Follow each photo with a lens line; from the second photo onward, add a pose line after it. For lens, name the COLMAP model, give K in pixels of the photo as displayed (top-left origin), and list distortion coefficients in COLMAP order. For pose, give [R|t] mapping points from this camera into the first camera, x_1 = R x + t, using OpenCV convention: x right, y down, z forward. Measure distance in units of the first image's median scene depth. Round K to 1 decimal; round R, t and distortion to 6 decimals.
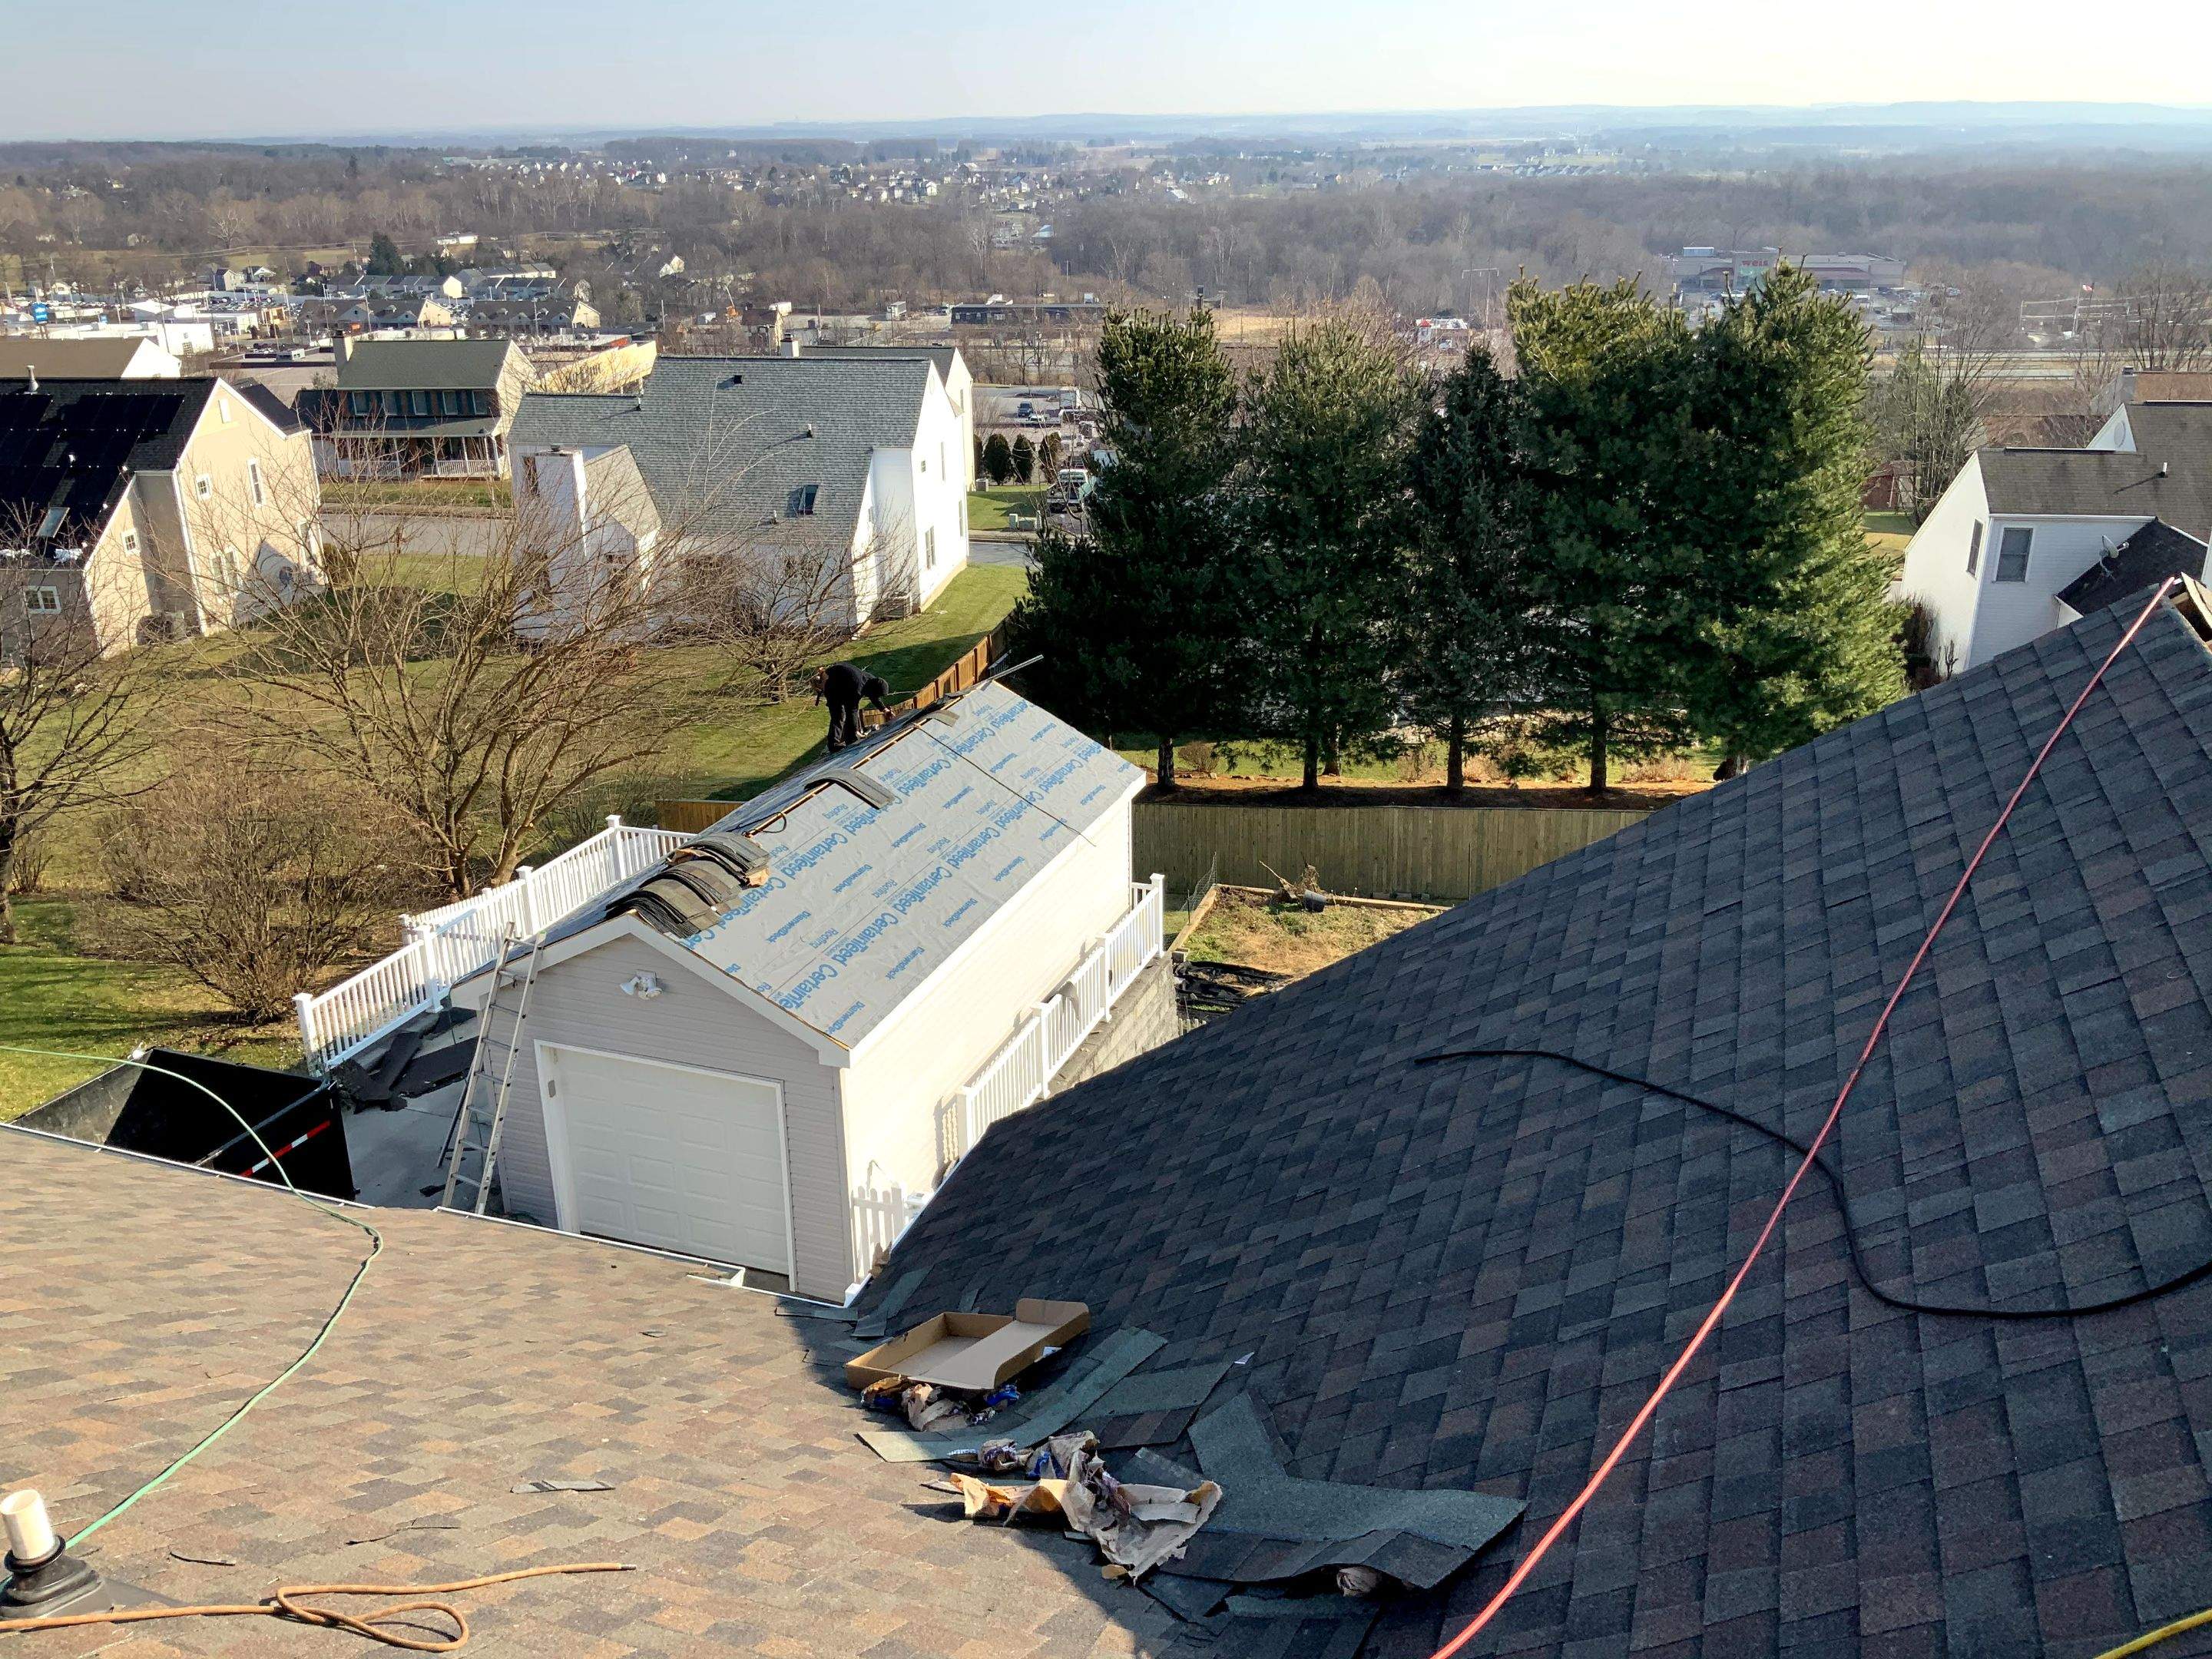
lens RADIAL K [[1825.9, 0, 1106.0], [0, 1825.9, 829.5], [0, 0, 1]] dist [0.090147, -0.175121]
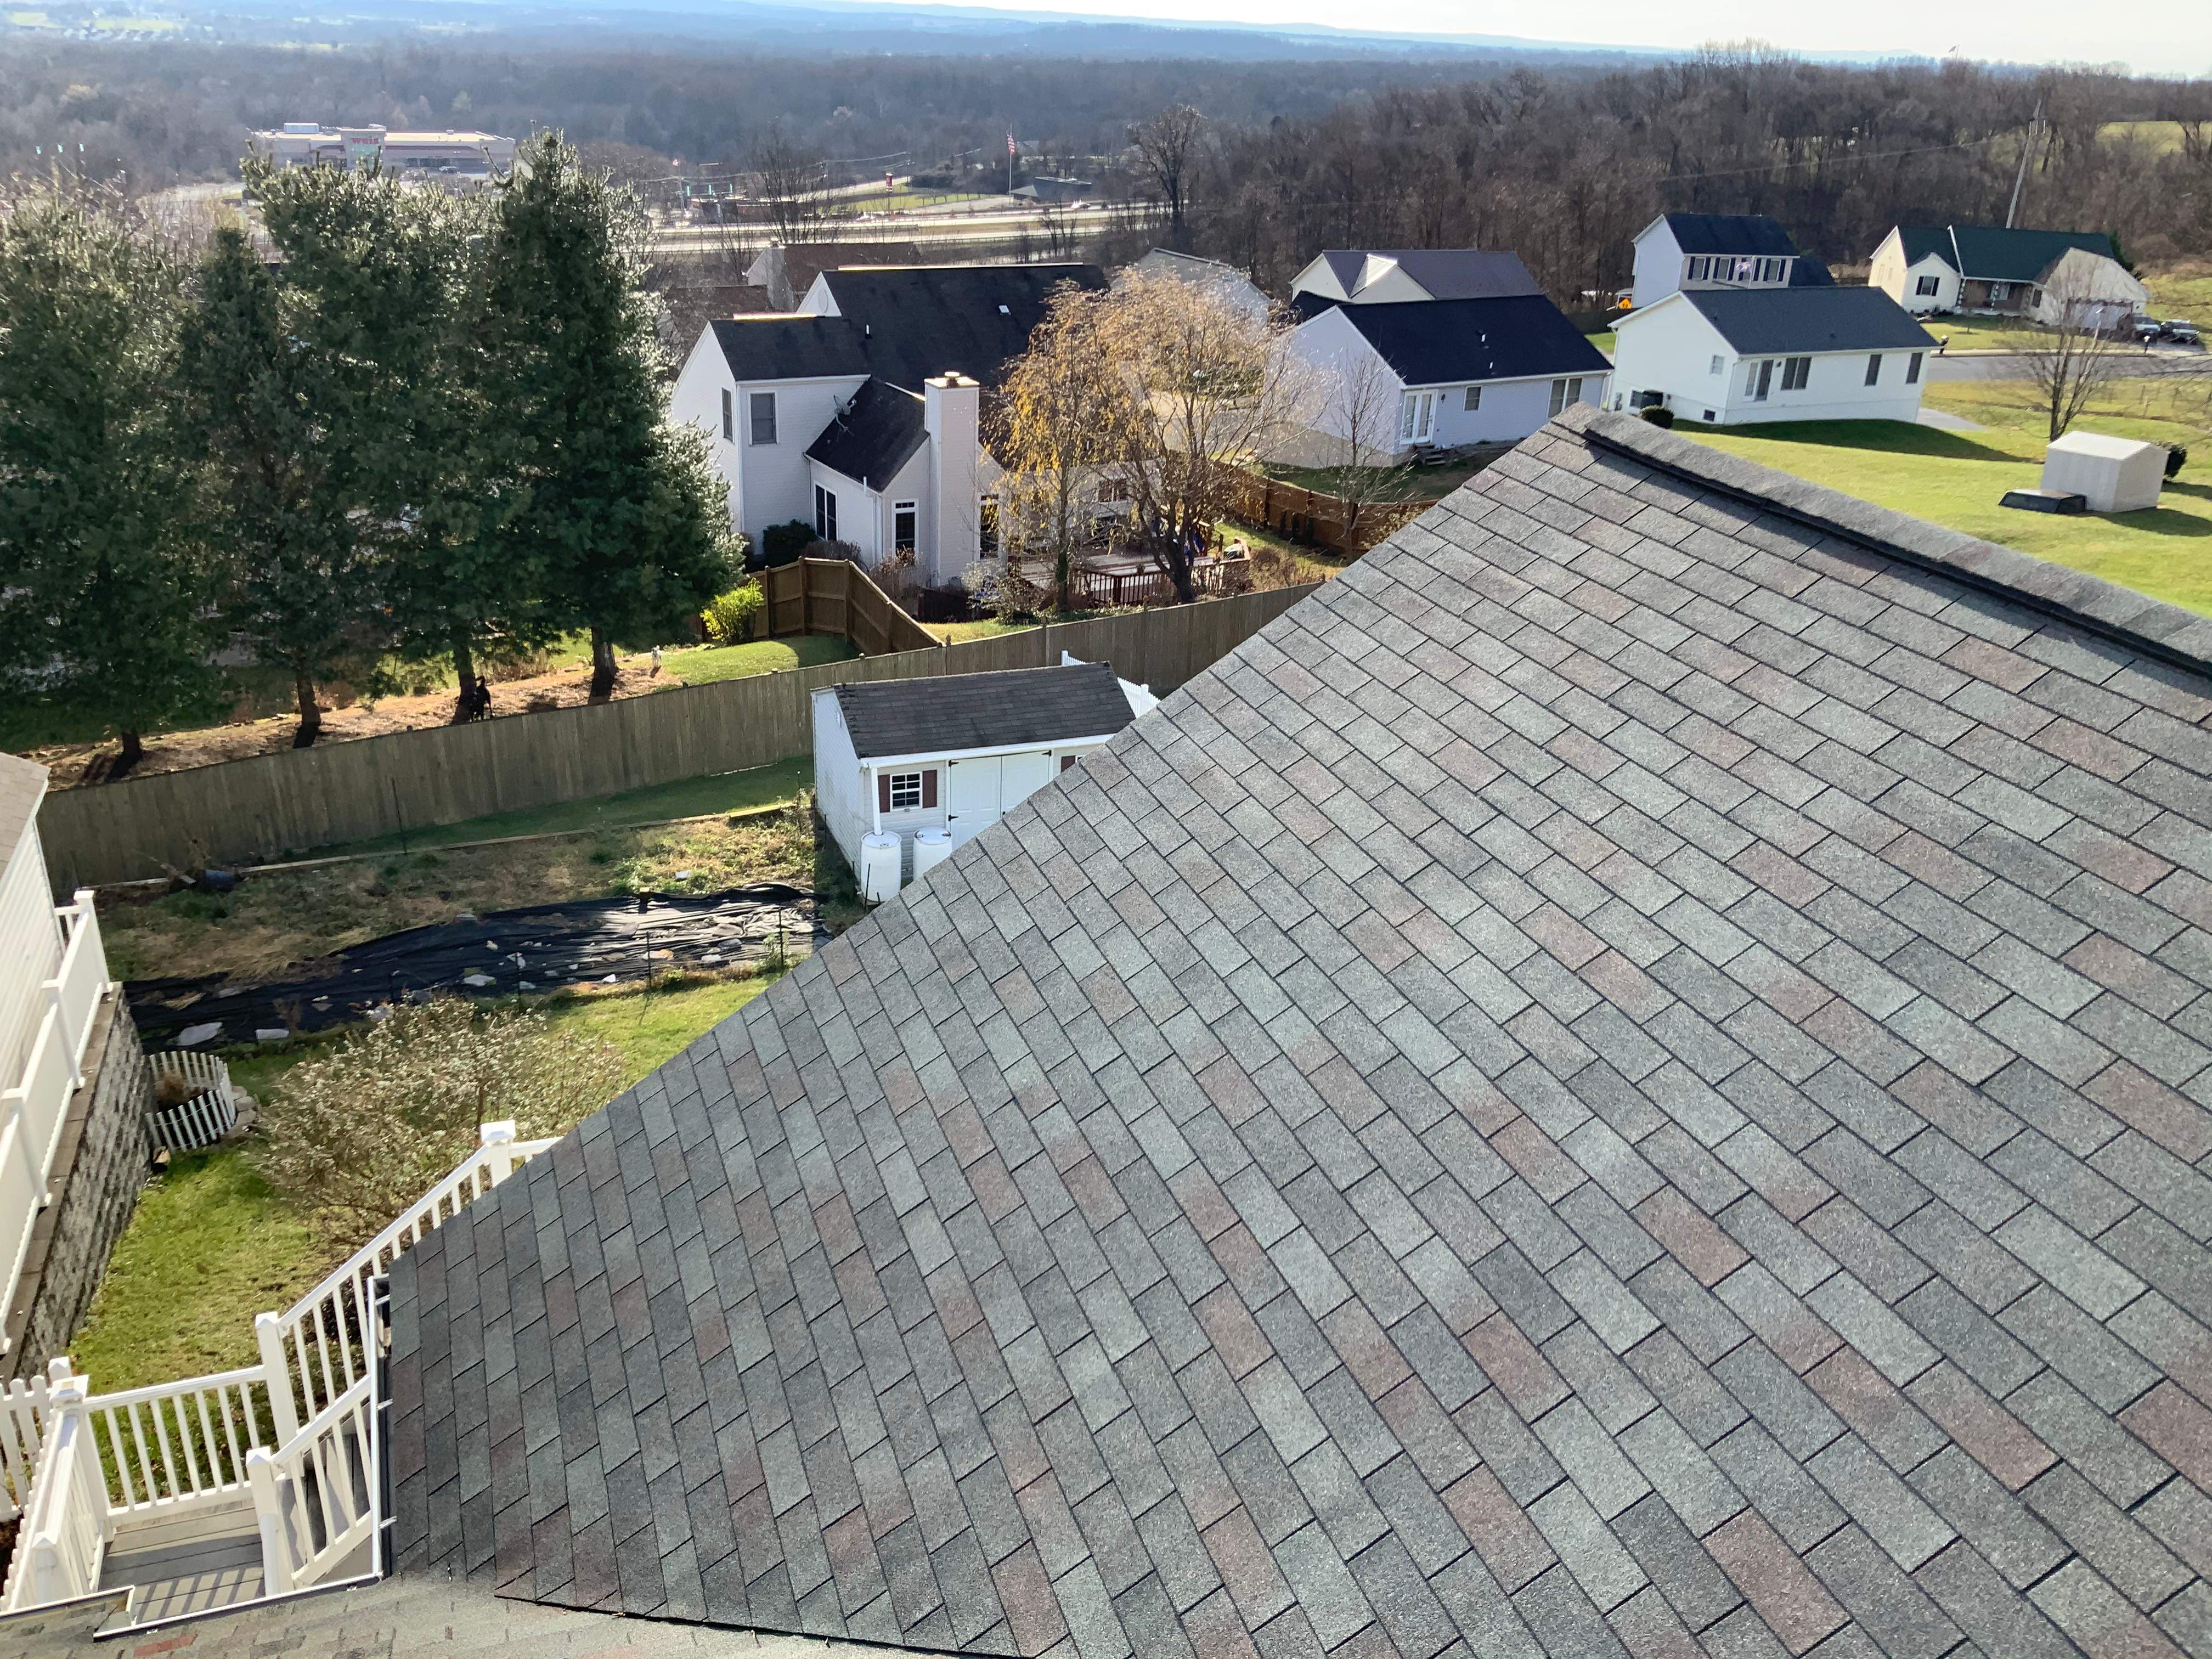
lens RADIAL K [[1835.4, 0, 1099.8], [0, 1835.4, 778.4], [0, 0, 1]] dist [0.107308, -0.210057]
pose [[0.772419, -0.195935, 0.604134, -0.083012], [0.176152, 0.979996, 0.092615, -0.015380], [-0.610196, 0.034882, 0.791482, 0.064663]]
